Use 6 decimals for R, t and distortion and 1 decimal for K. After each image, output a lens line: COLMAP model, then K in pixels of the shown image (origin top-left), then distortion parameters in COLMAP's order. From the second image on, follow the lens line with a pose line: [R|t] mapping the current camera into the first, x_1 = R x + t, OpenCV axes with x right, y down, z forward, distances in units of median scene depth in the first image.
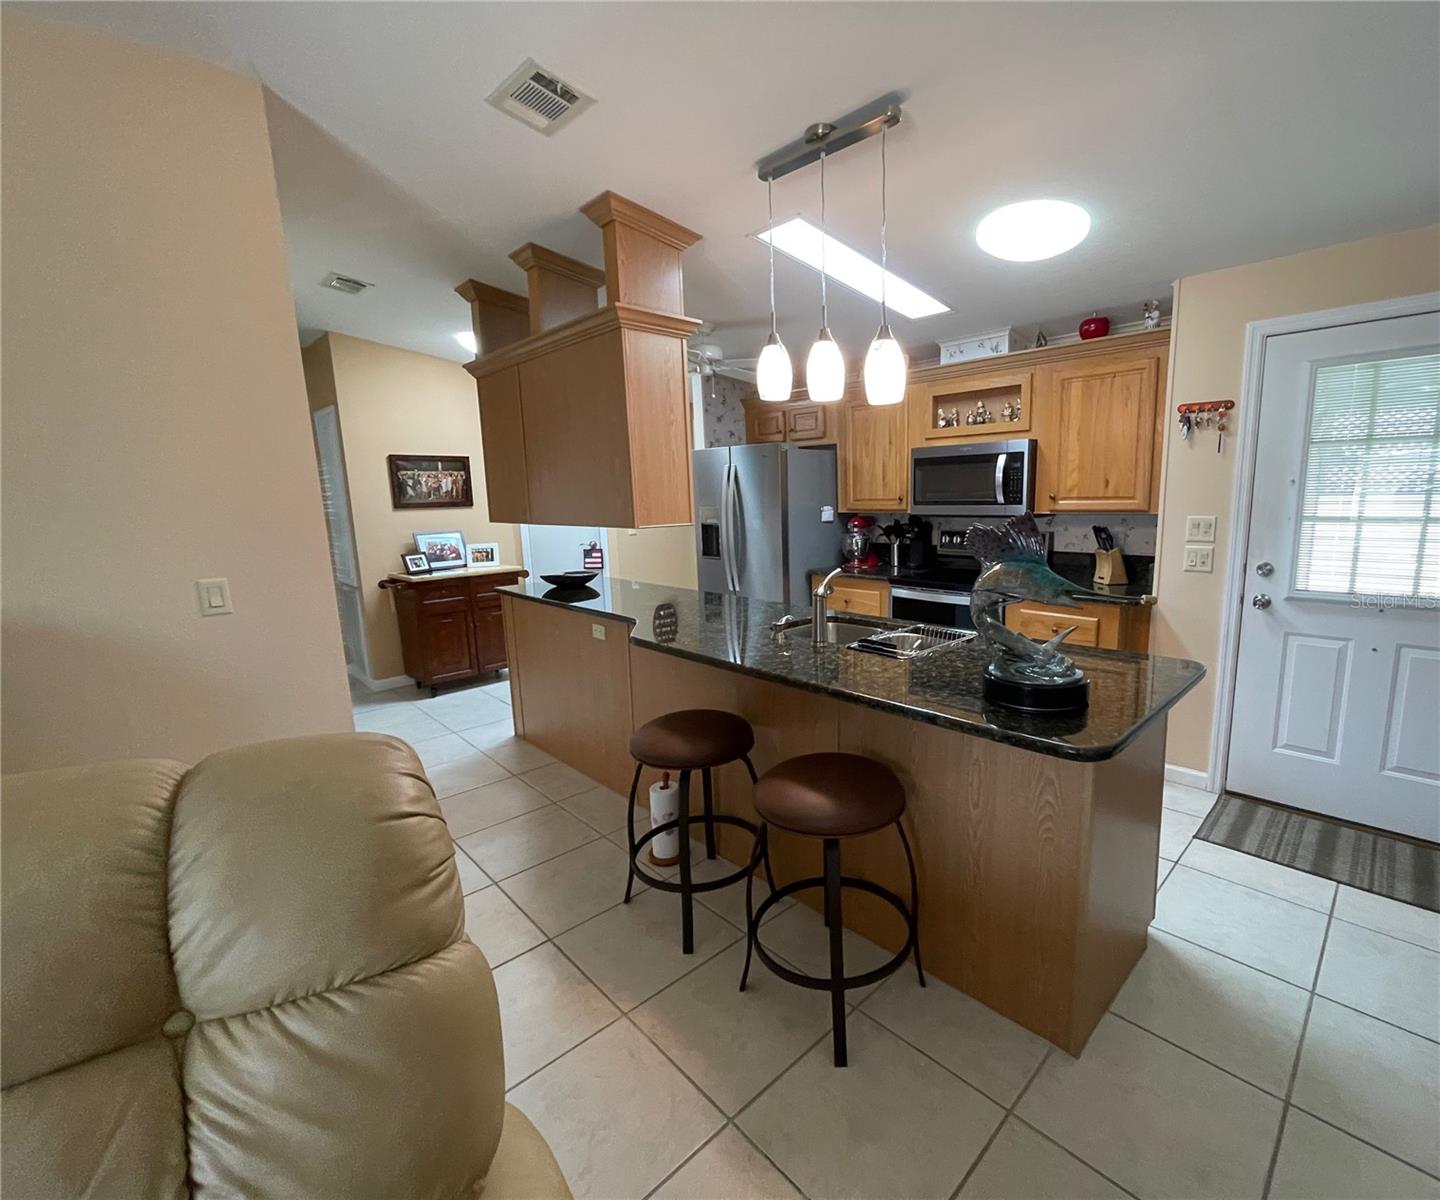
lens RADIAL K [[650.8, 0, 799.9], [0, 650.8, 596.5], [0, 0, 1]] dist [-0.001784, -0.000224]
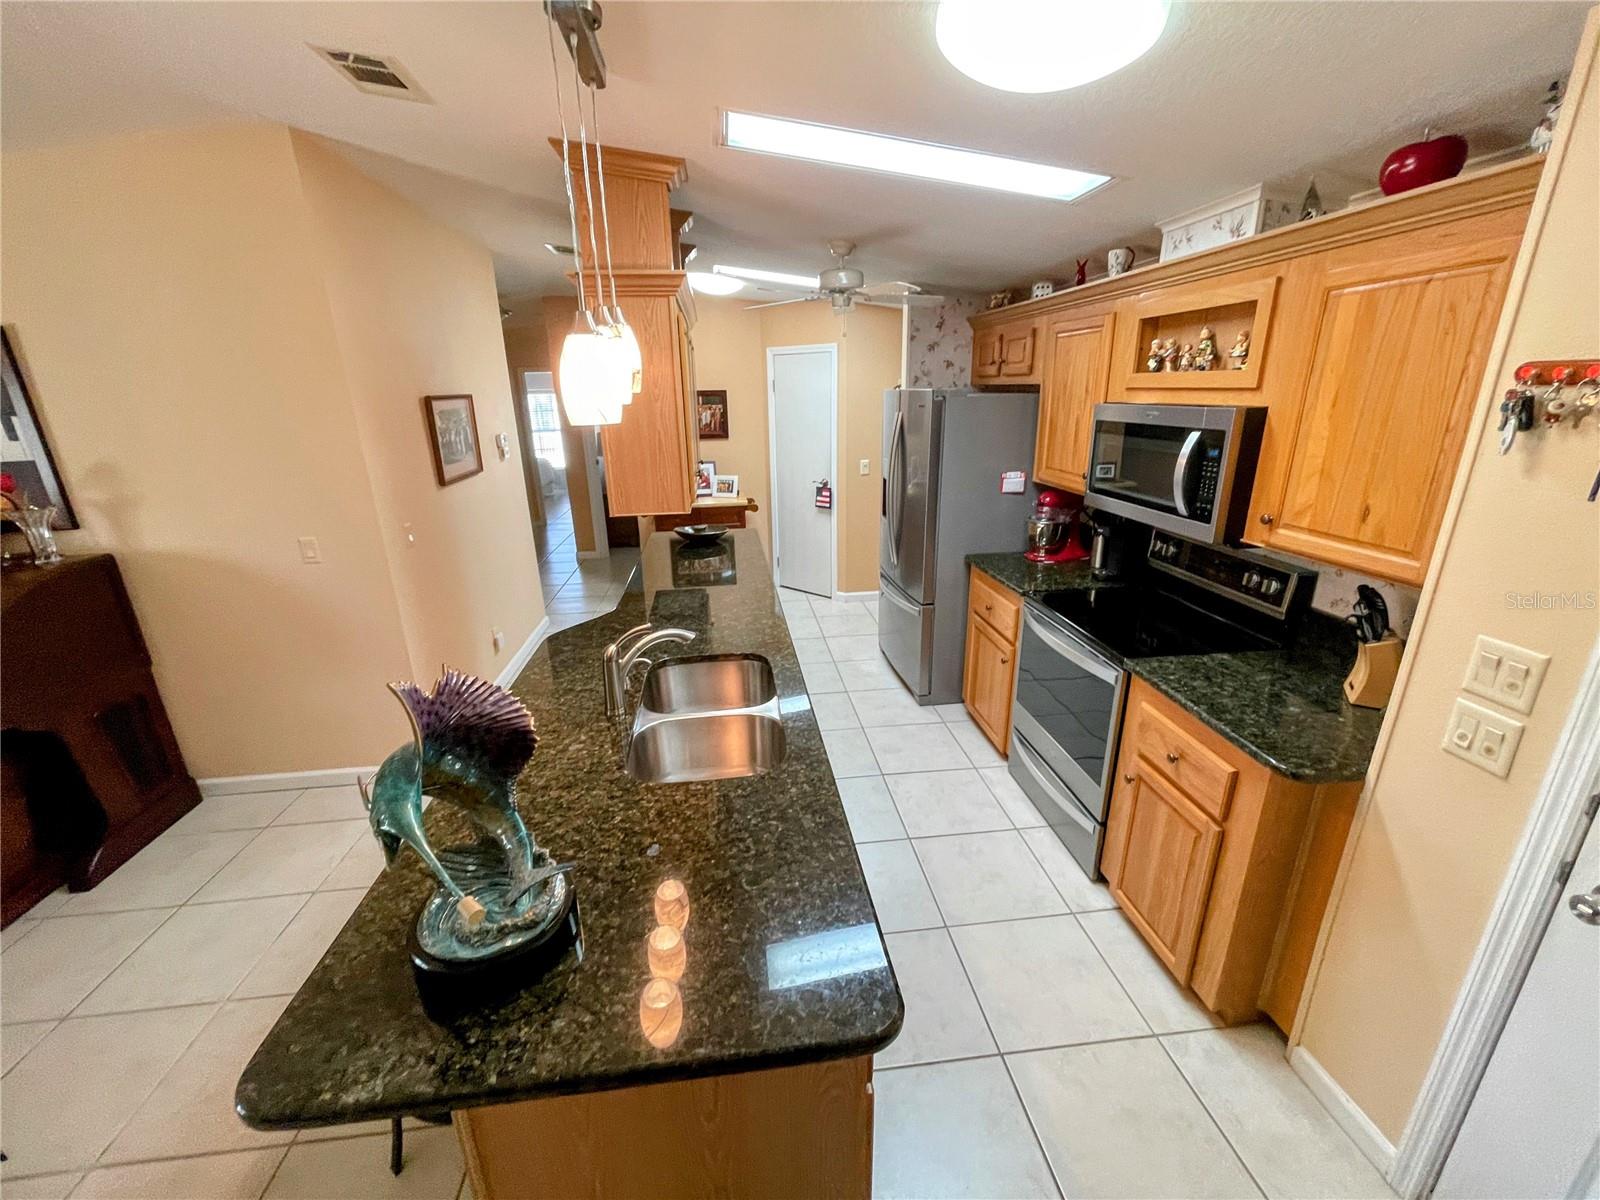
lens RADIAL K [[652.2, 0, 800.0], [0, 652.2, 600.0], [0, 0, 1]] dist [-0.002163, -0.000254]
pose [[0.769581, 0.202831, -0.605478, 0.421829], [-0.098275, 0.974535, 0.201552, -0.155395], [0.630941, -0.095607, 0.769917, 0.327410]]
